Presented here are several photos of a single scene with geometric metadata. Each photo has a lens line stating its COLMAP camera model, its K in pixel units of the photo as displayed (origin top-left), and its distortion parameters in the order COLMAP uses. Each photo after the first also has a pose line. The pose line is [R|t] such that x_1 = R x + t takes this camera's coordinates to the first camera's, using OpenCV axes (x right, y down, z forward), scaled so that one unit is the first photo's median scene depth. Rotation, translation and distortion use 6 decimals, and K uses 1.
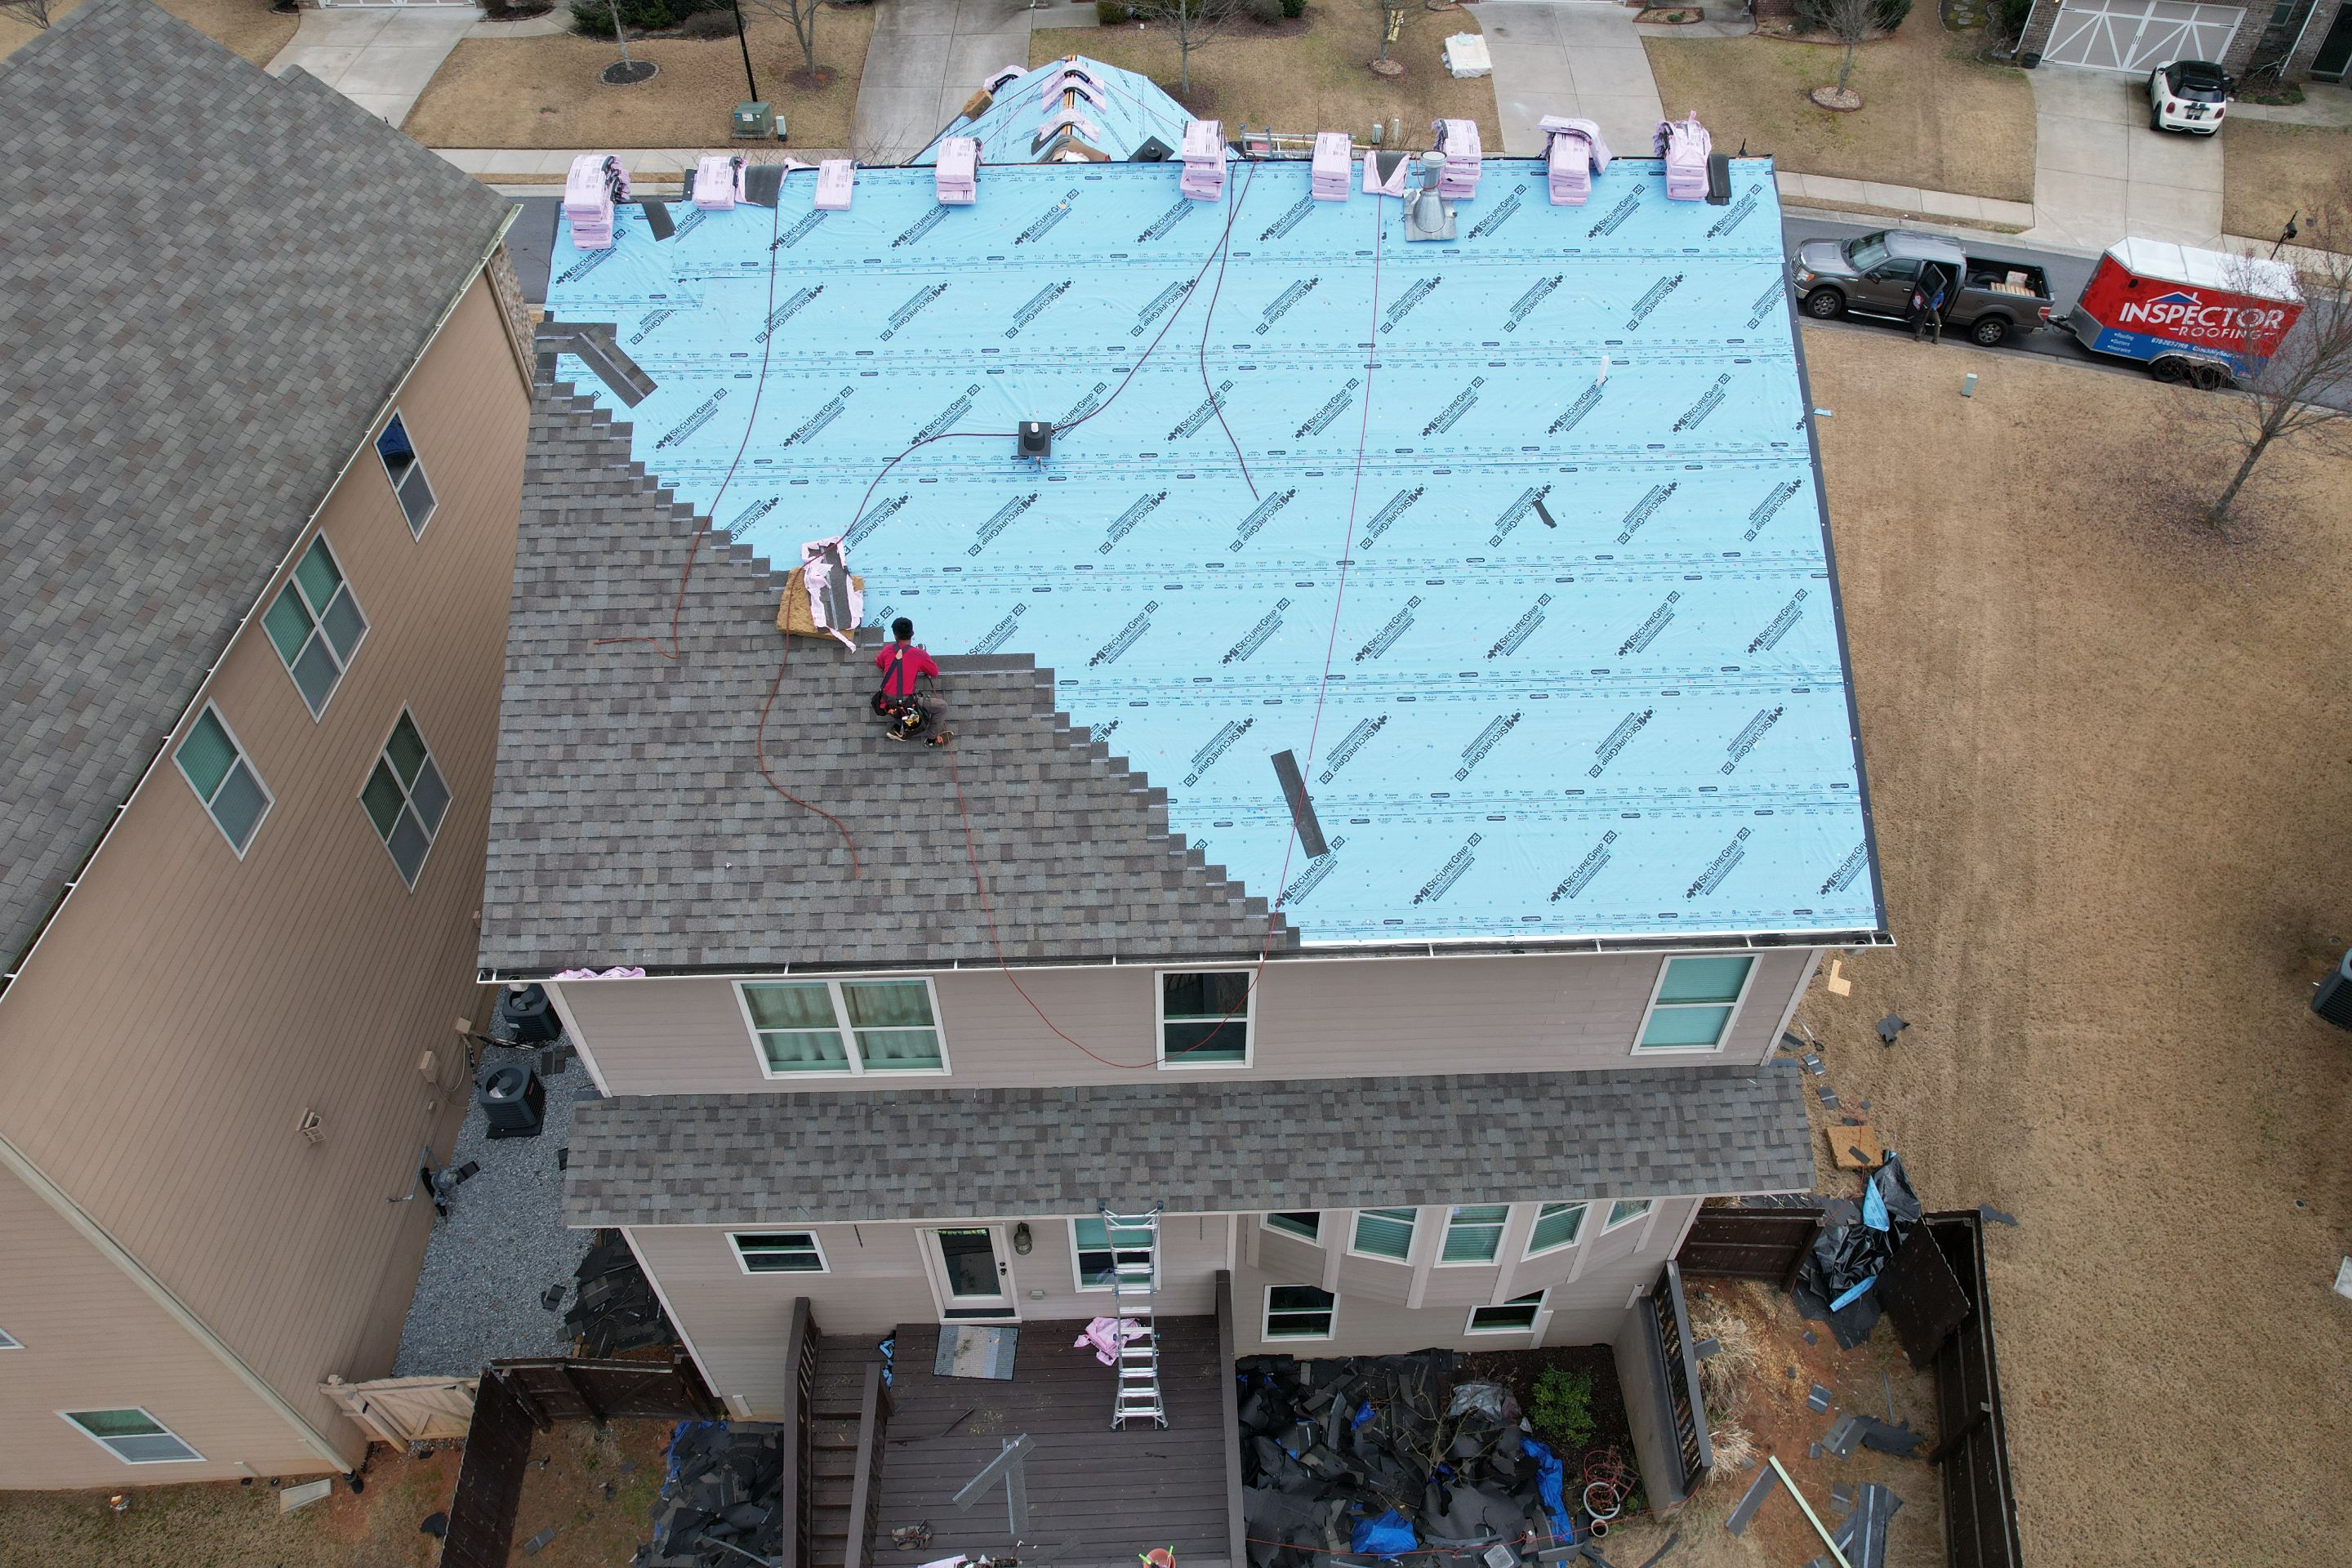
lens RADIAL K [[1503.7, 0, 1195.3], [0, 1503.7, 778.6], [0, 0, 1]] dist [-0.072766, 0.068483]
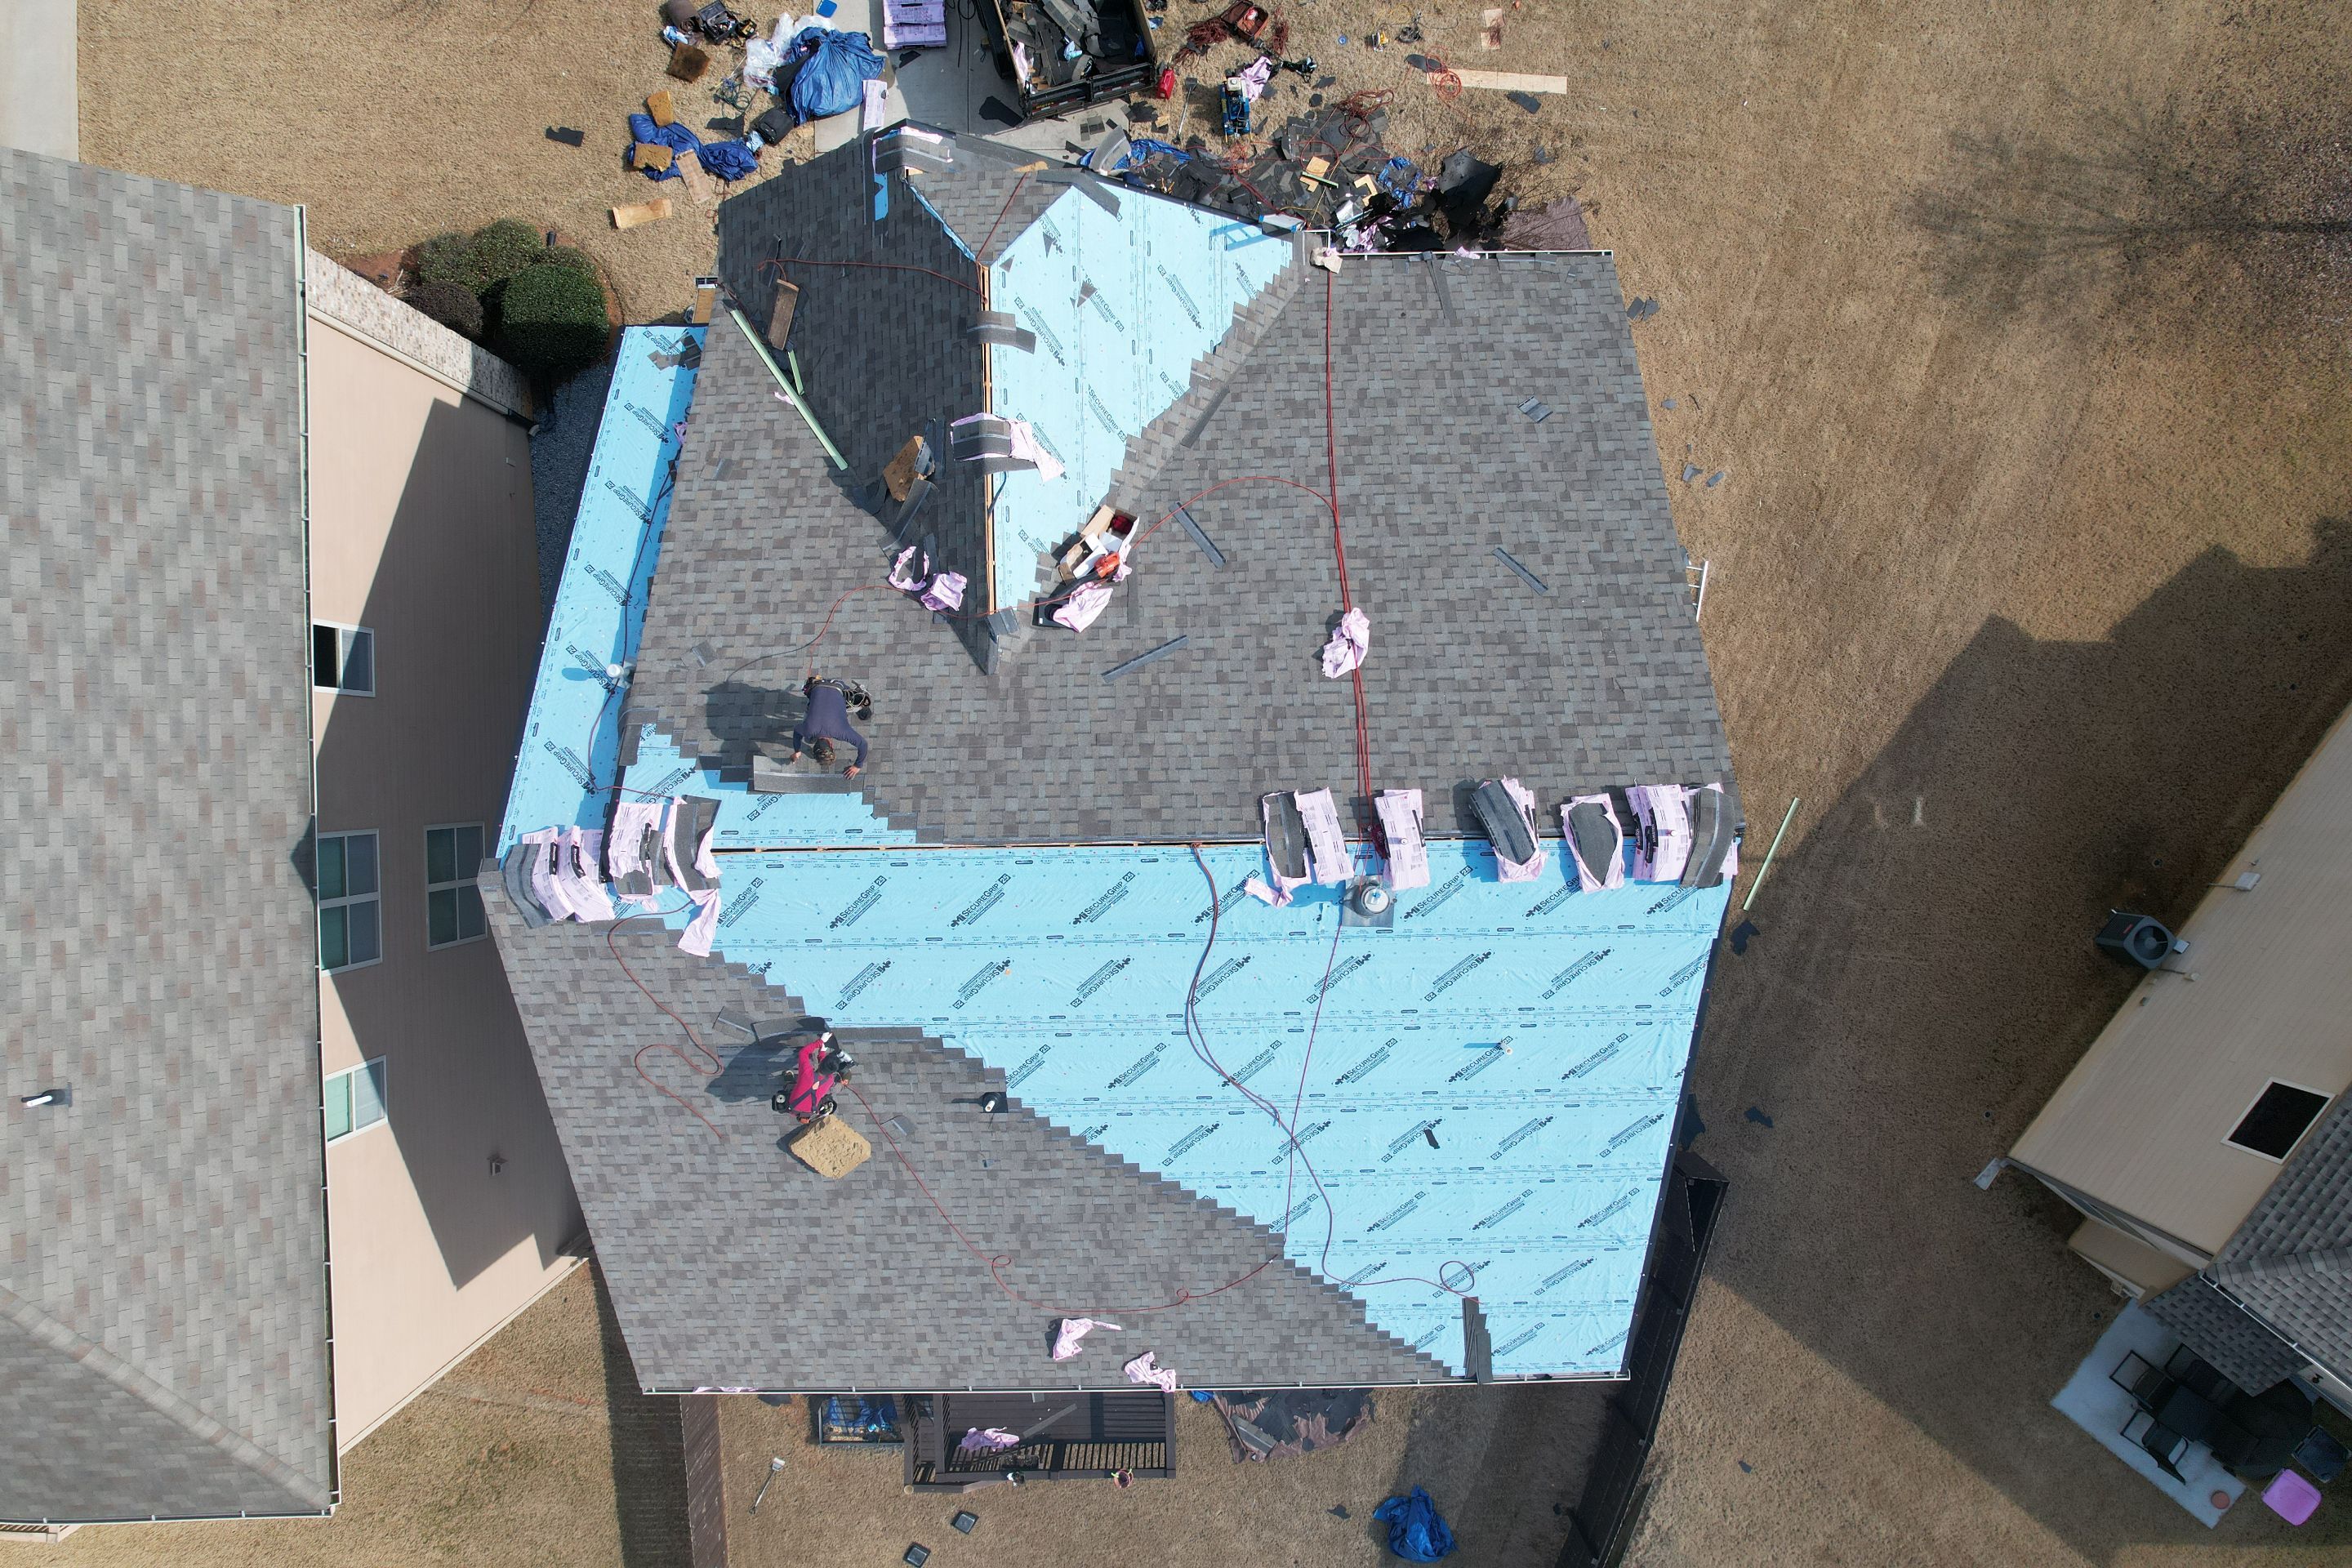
lens RADIAL K [[1503.7, 0, 1196.0], [0, 1503.7, 785.5], [0, 0, 1]] dist [-0.072766, 0.068483]
pose [[0.999863, 0.016433, -0.001754, 0.037398], [-0.010251, 0.699897, 0.714170, -0.964161], [0.012964, -0.714055, 0.699970, 0.303015]]
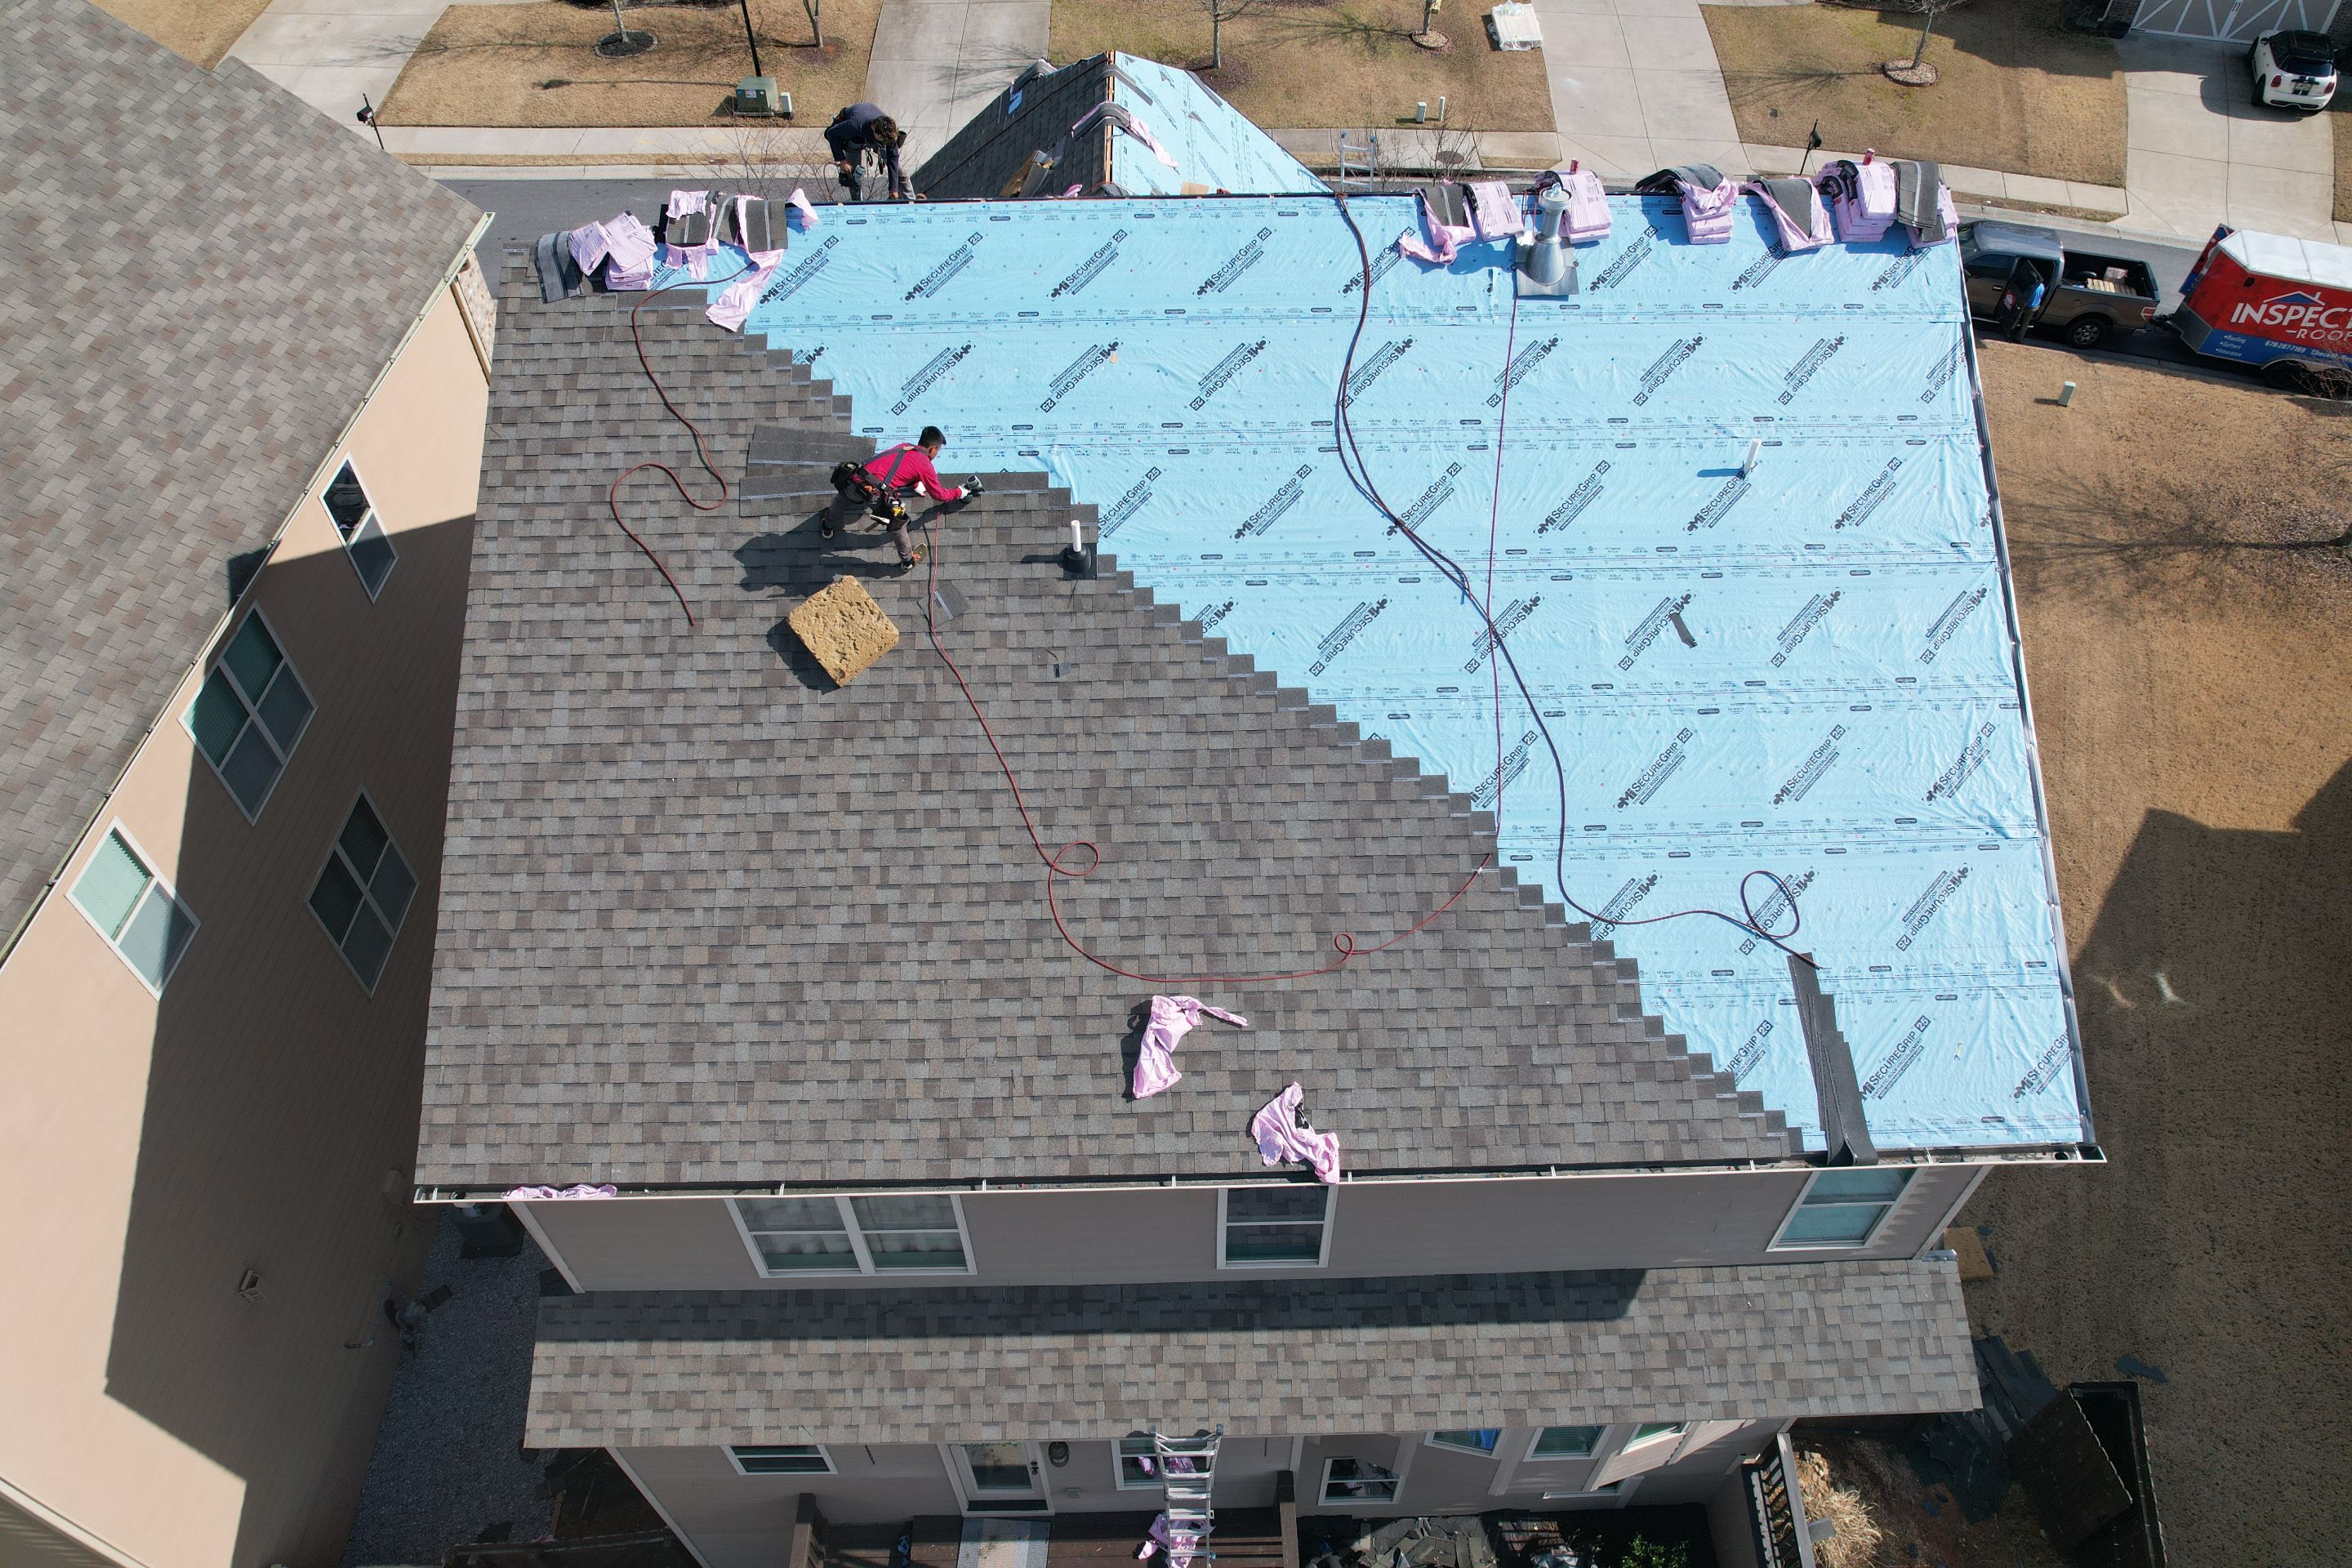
lens RADIAL K [[1503.7, 0, 1196.8], [0, 1503.7, 779.8], [0, 0, 1]] dist [-0.072766, 0.068483]
pose [[0.999966, 0.004455, -0.006996, -0.026802], [-0.004266, 0.999631, 0.026829, -0.091552], [0.007113, -0.026798, 0.999616, 0.127155]]
